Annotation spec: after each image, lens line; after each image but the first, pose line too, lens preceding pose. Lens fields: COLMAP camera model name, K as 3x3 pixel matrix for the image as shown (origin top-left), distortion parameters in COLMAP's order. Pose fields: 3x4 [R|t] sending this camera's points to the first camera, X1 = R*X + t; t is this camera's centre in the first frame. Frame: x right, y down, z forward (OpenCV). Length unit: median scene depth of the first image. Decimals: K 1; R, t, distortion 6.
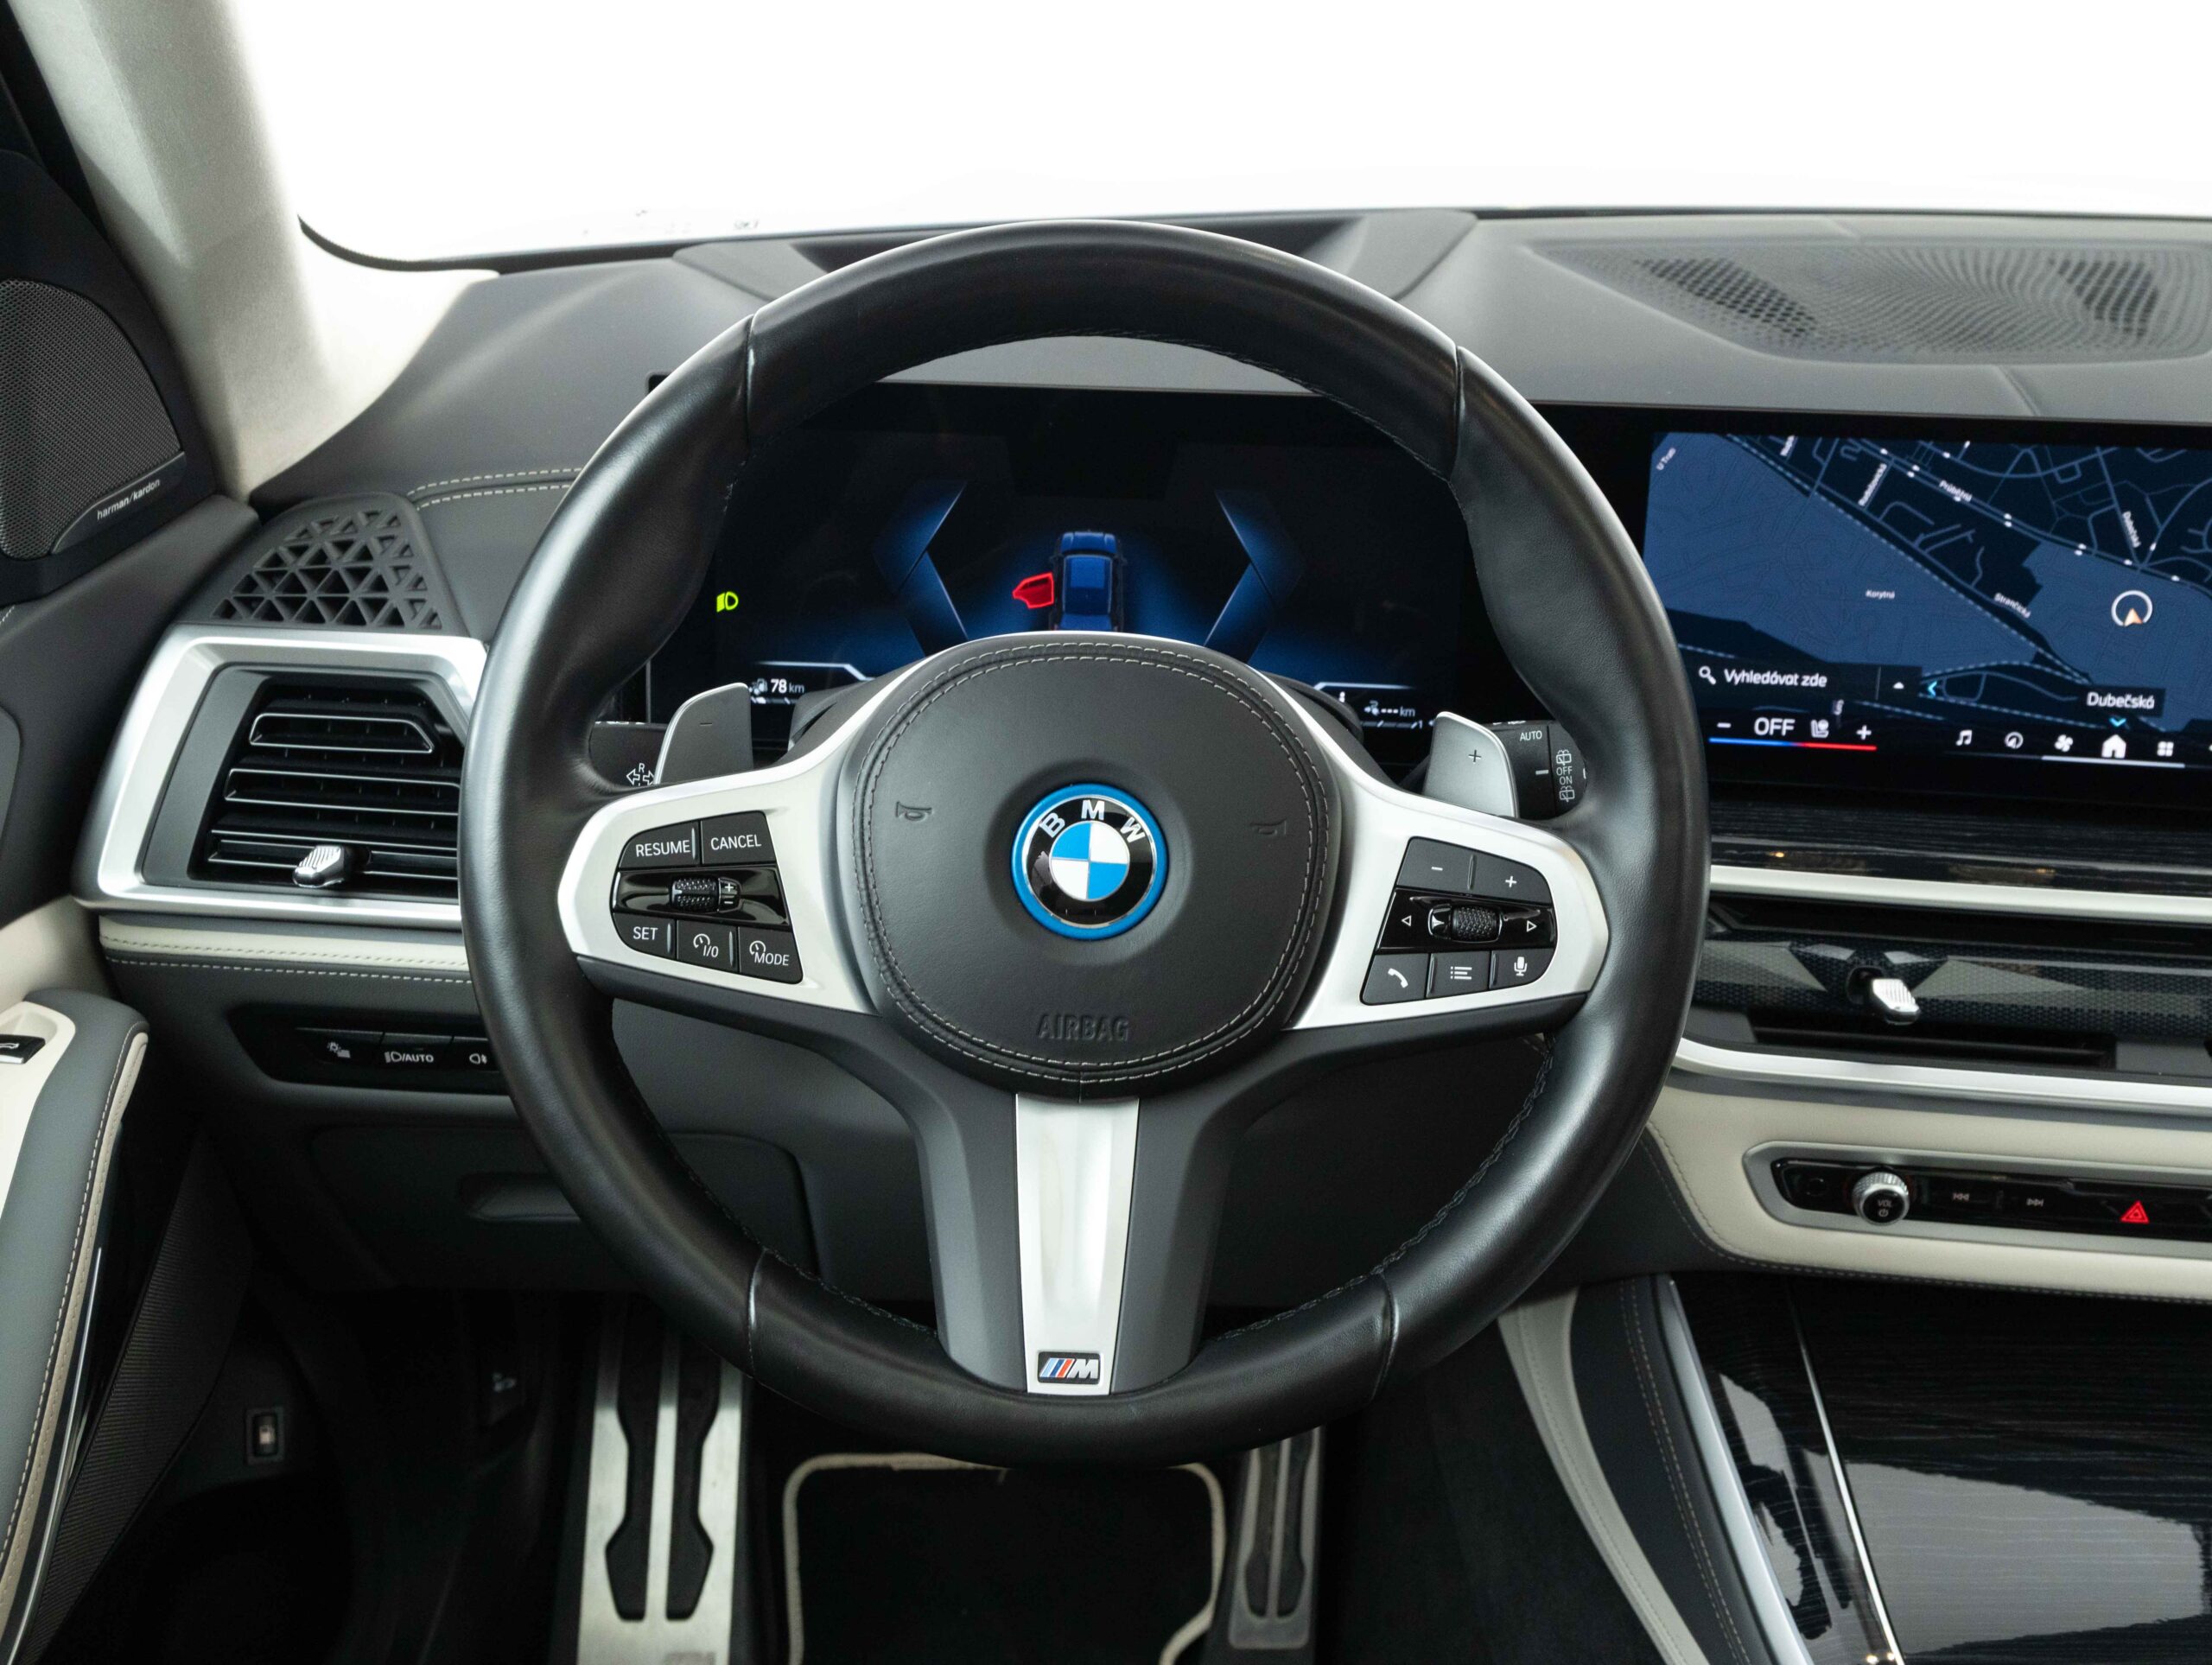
lens RADIAL K [[2307.1, 0, 1106.0], [0, 2307.1, 832.5], [0, 0, 1]] dist [0.033180, 0.009988]
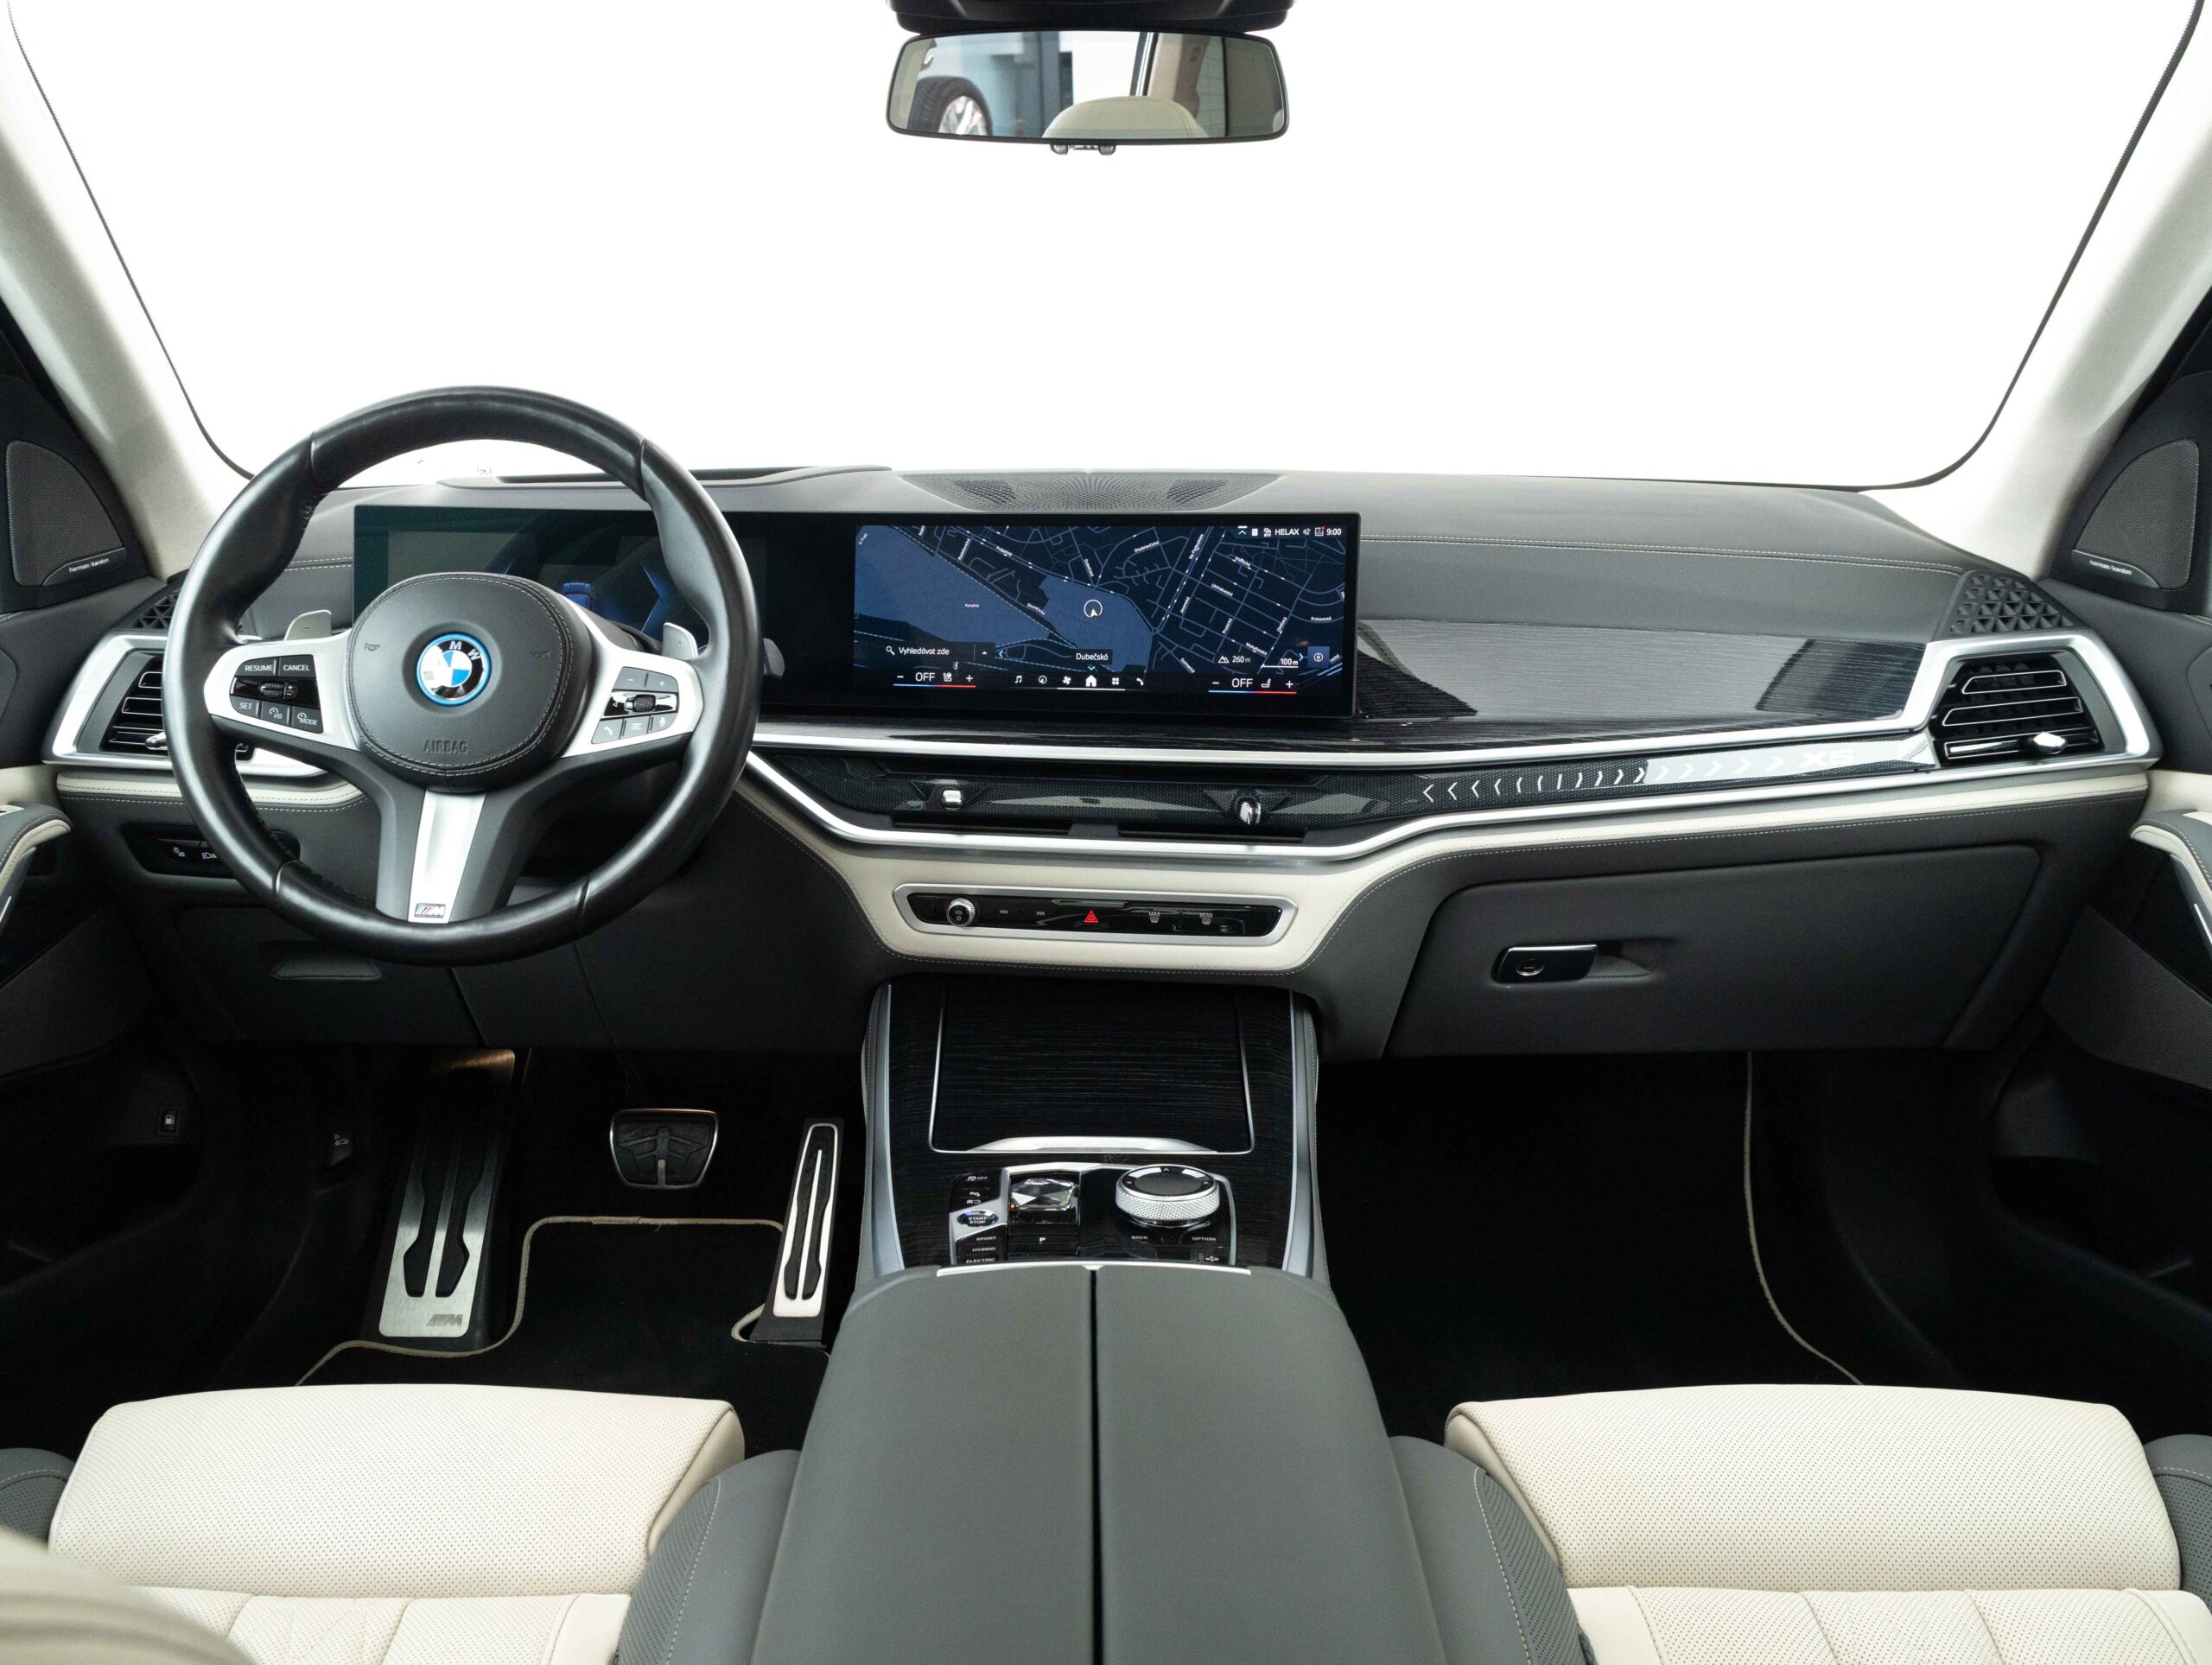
lens RADIAL K [[1710.9, 0, 1059.1], [0, 1710.9, 821.0], [0, 0, 1]] dist [-0.004703, -0.007035]
pose [[0.999202, -0.003974, -0.039755, 0.468590], [-0.002698, 0.986061, -0.166365, 0.314793], [0.039862, 0.166340, 0.985262, -0.374925]]
